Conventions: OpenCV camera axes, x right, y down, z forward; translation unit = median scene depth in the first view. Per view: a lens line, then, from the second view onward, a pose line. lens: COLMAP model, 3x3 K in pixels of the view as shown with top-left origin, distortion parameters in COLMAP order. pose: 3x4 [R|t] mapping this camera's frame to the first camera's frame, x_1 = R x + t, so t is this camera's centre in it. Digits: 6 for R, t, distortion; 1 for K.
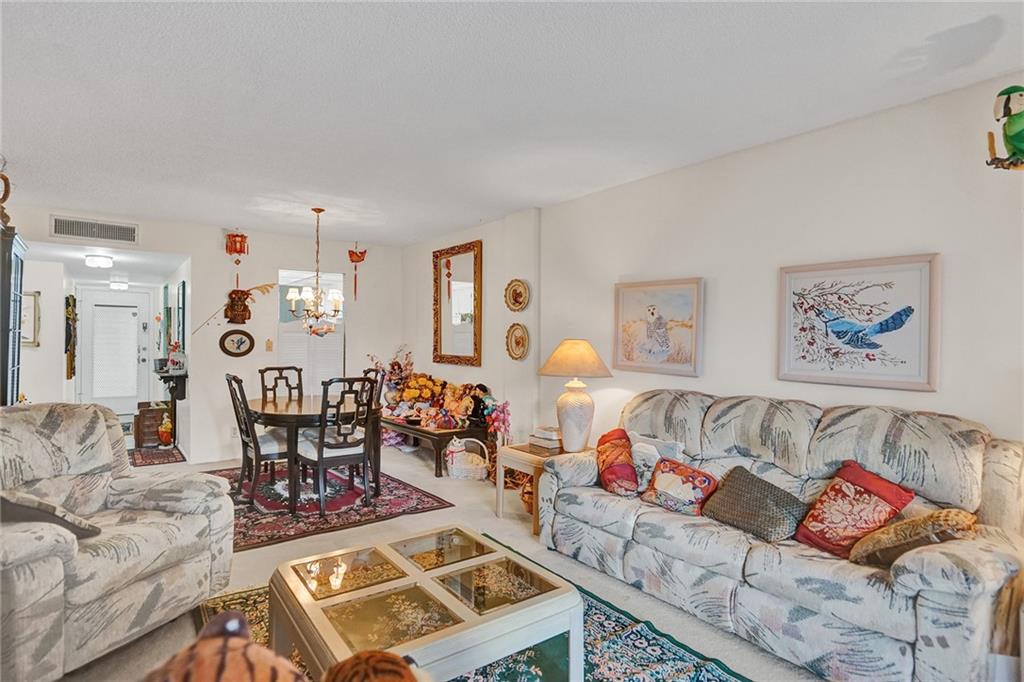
lens RADIAL K [[538.0, 0, 499.9], [0, 538.0, 335.2], [0, 0, 1]] dist [-0.056057, 0.040986]
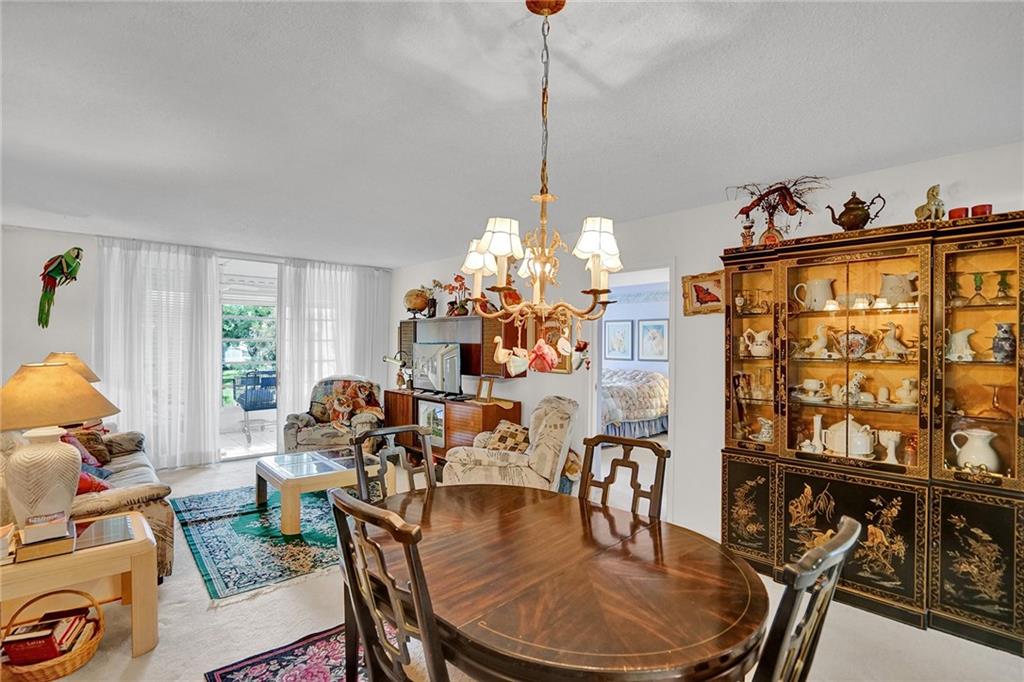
lens RADIAL K [[496.6, 0, 482.2], [0, 496.6, 344.9], [0, 0, 1]] dist [-0.001495, 0.000527]
pose [[-0.997929, -0.013526, -0.062888, -0.341579], [-0.013464, 0.999908, -0.001417, -0.023161], [0.062902, -0.000567, -0.998020, 1.579760]]
